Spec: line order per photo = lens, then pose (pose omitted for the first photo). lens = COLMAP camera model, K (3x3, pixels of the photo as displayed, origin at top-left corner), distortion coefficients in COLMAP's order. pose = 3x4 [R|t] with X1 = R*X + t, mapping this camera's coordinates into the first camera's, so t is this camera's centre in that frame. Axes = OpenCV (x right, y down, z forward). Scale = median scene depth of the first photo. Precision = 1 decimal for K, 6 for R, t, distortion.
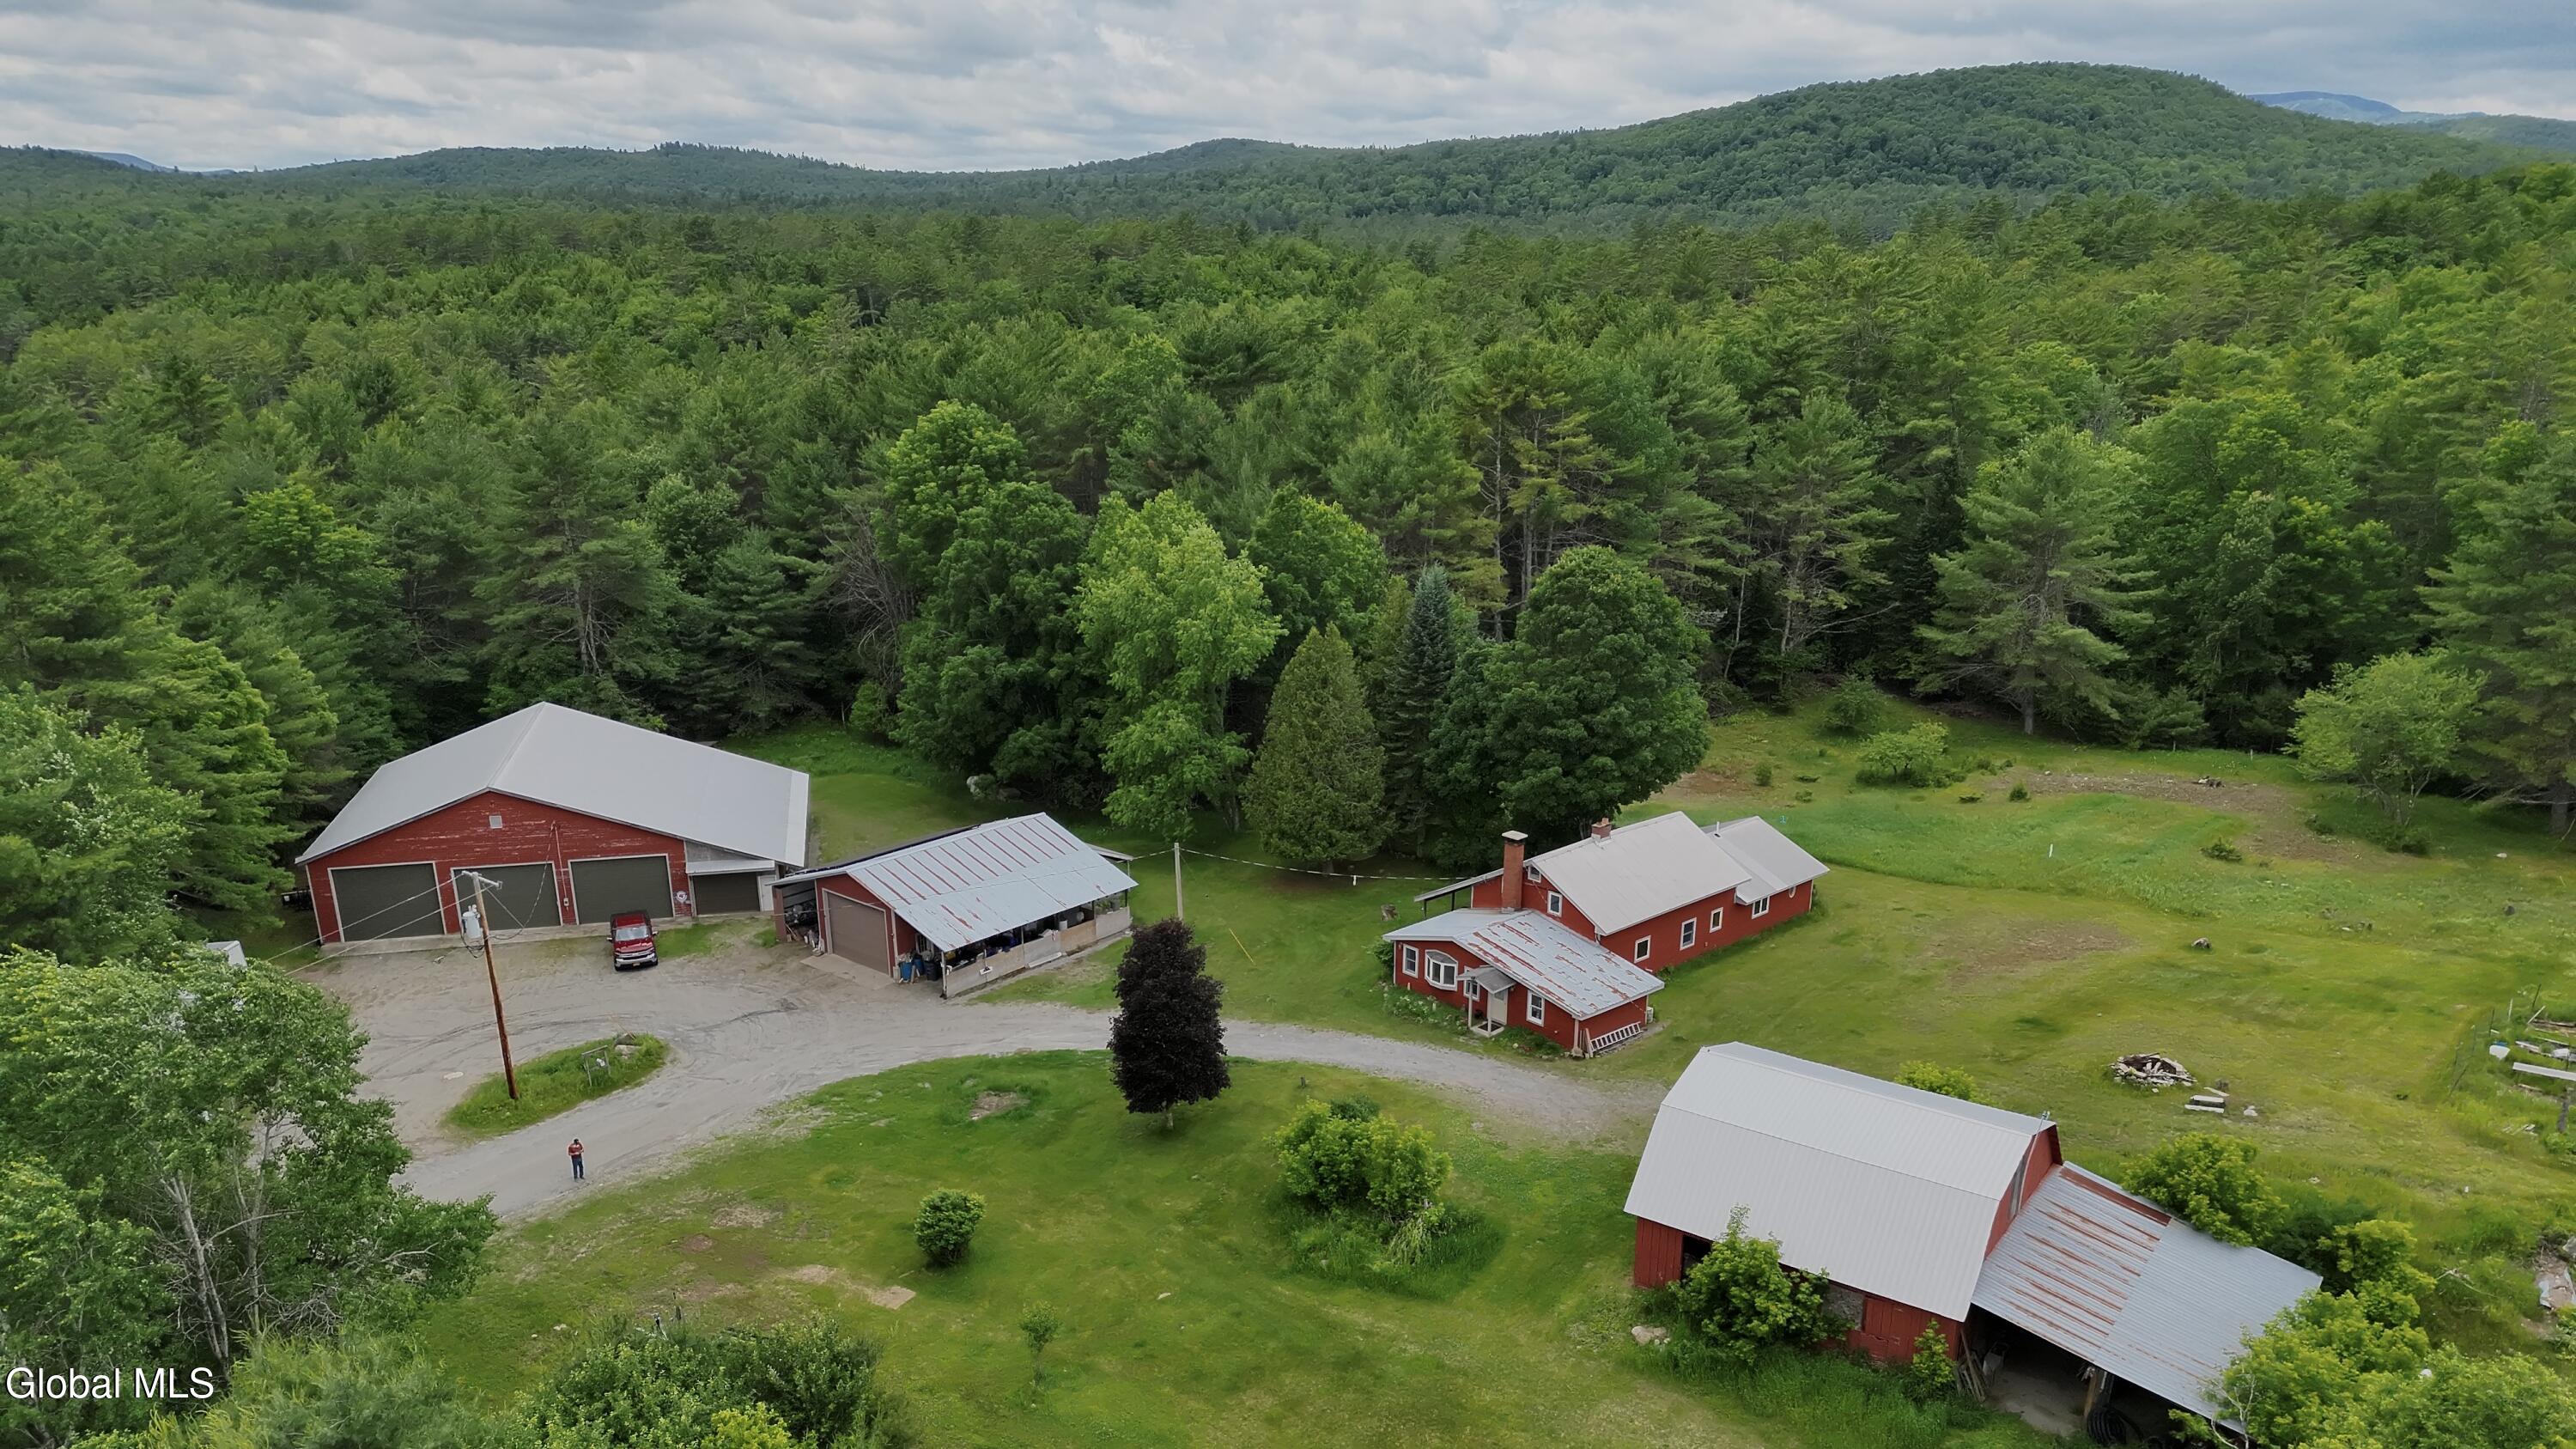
lens RADIAL K [[1802.1, 0, 1287.0], [0, 1802.1, 810.9], [0, 0, 1]] dist [0.091770, -0.093389]
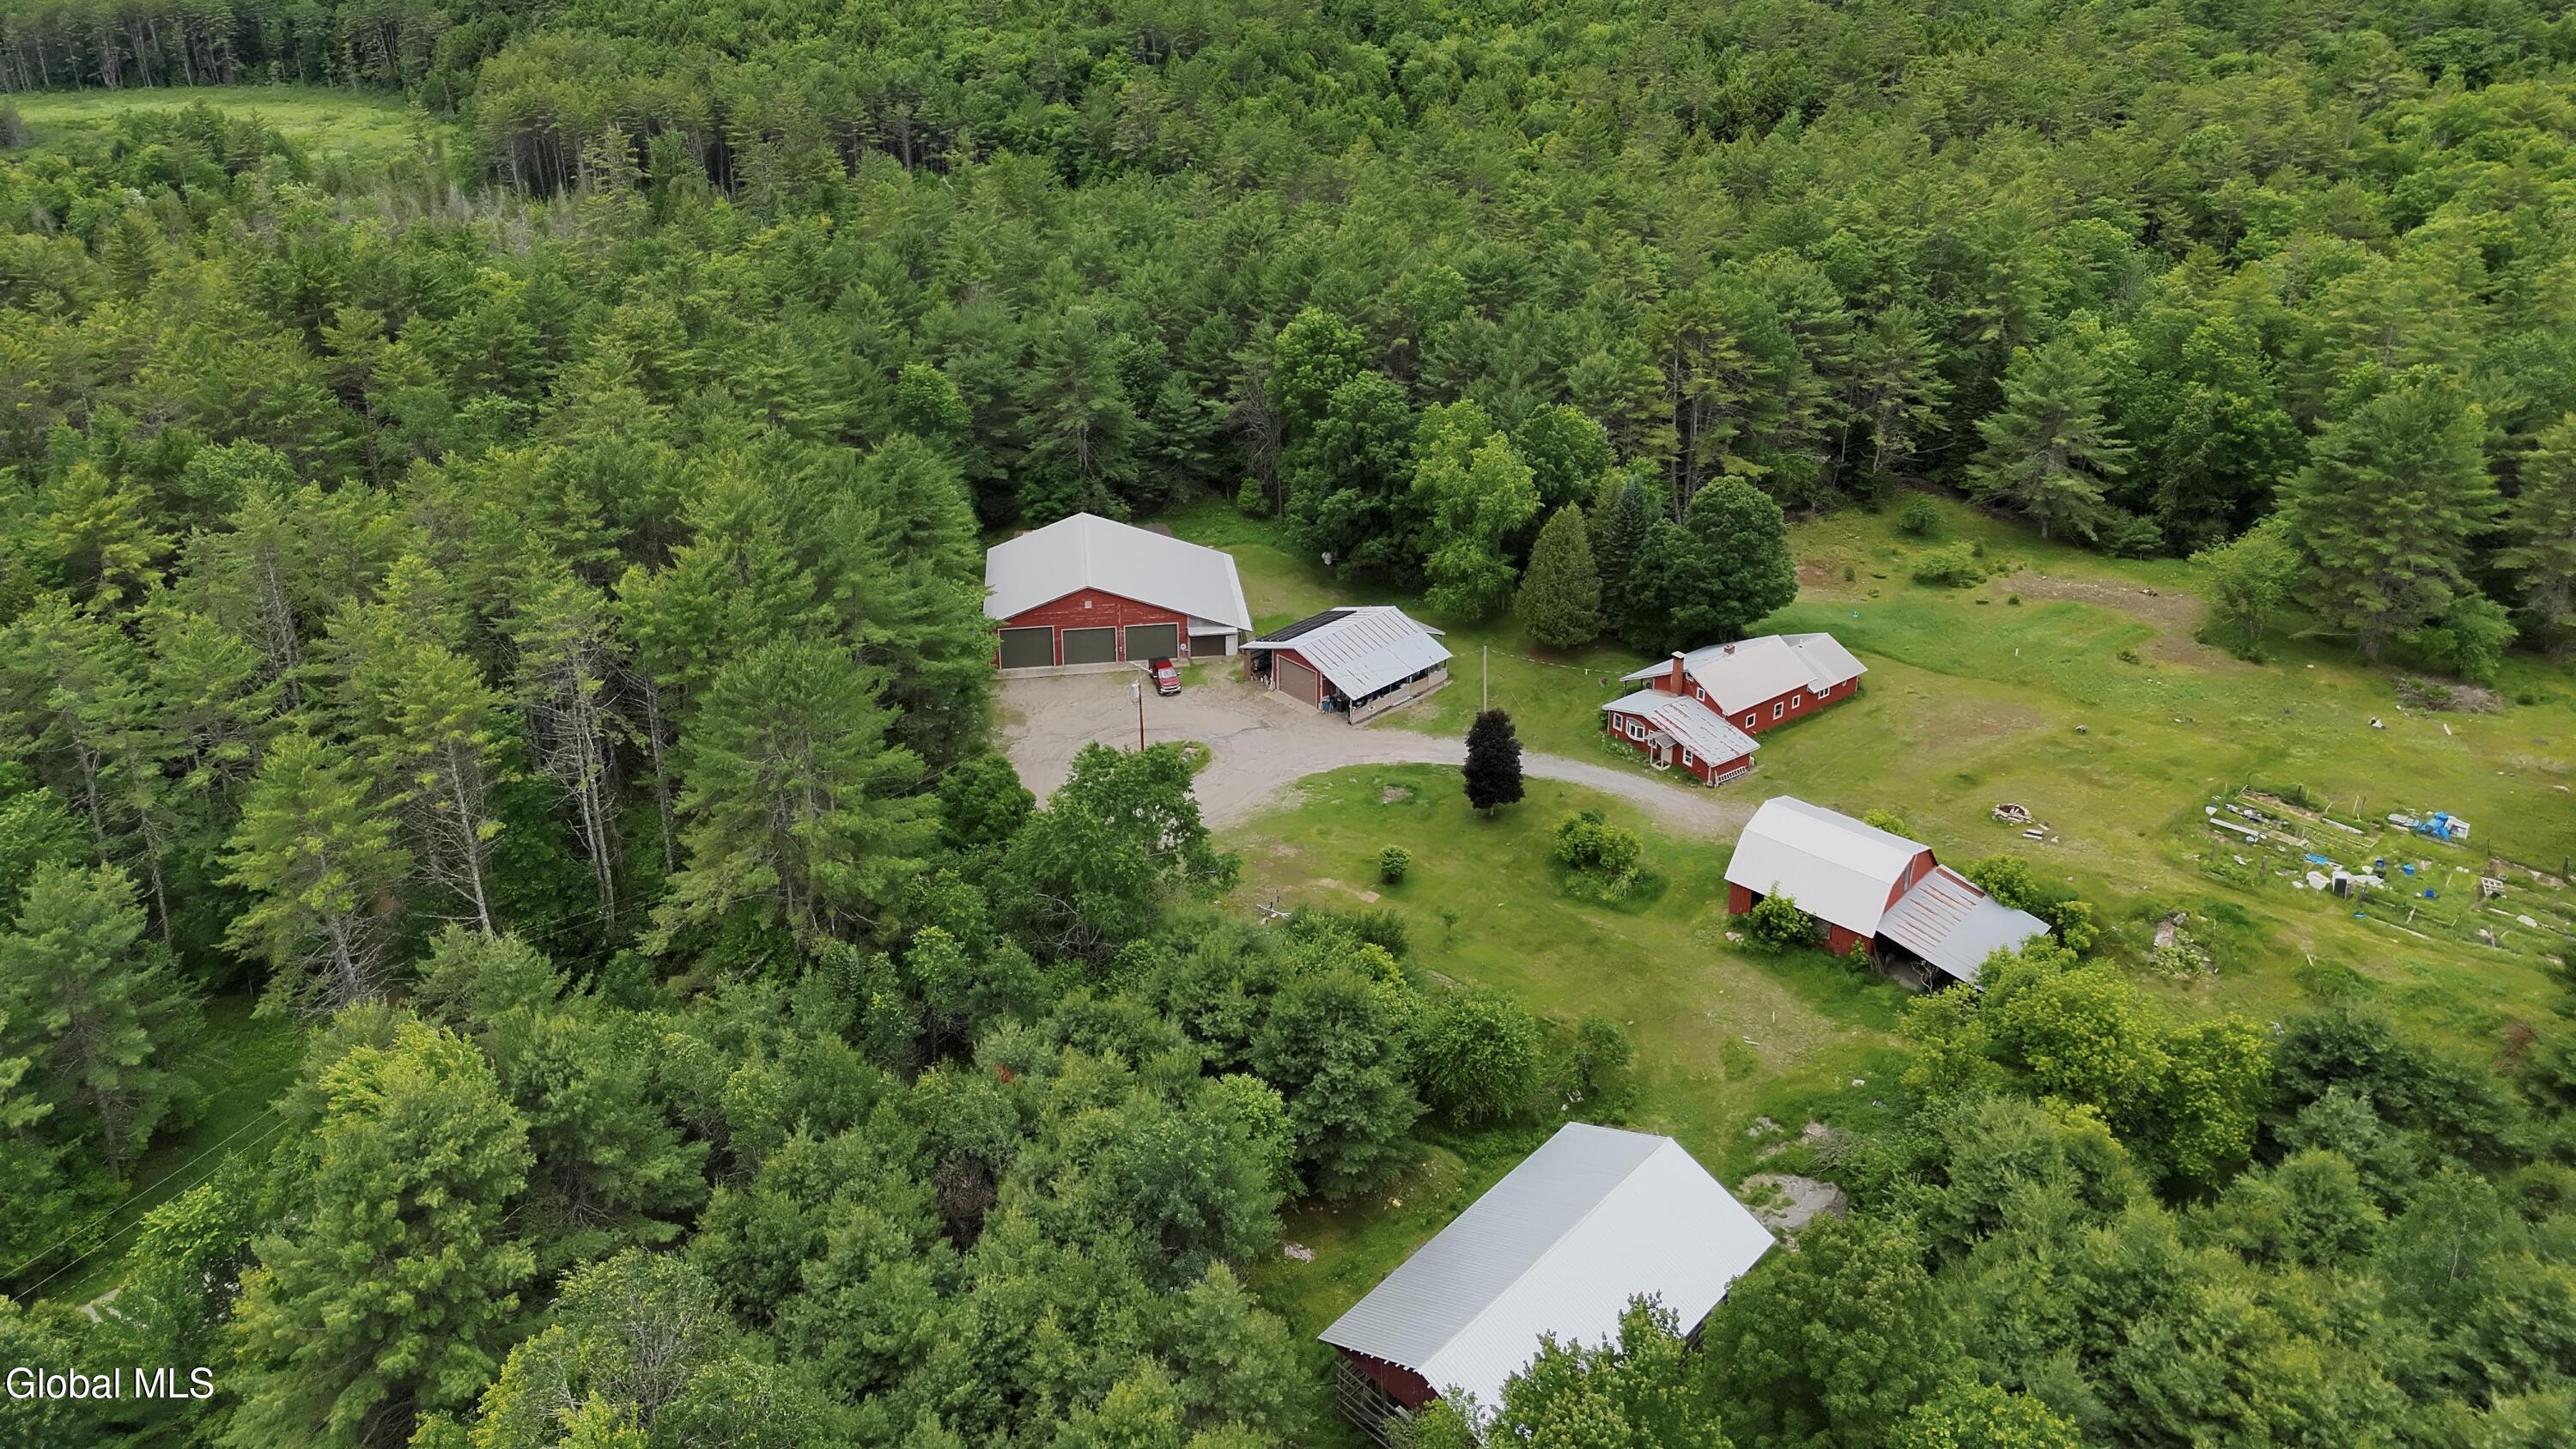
lens RADIAL K [[1851.3, 0, 1285.6], [0, 1851.3, 401.8], [0, 0, 1]] dist [0.087377, -0.098210]
pose [[0.995673, 0.028814, -0.088344, -0.091403], [-0.027633, 0.999512, 0.014563, -0.217226], [0.088720, -0.012058, 0.995984, -0.746477]]
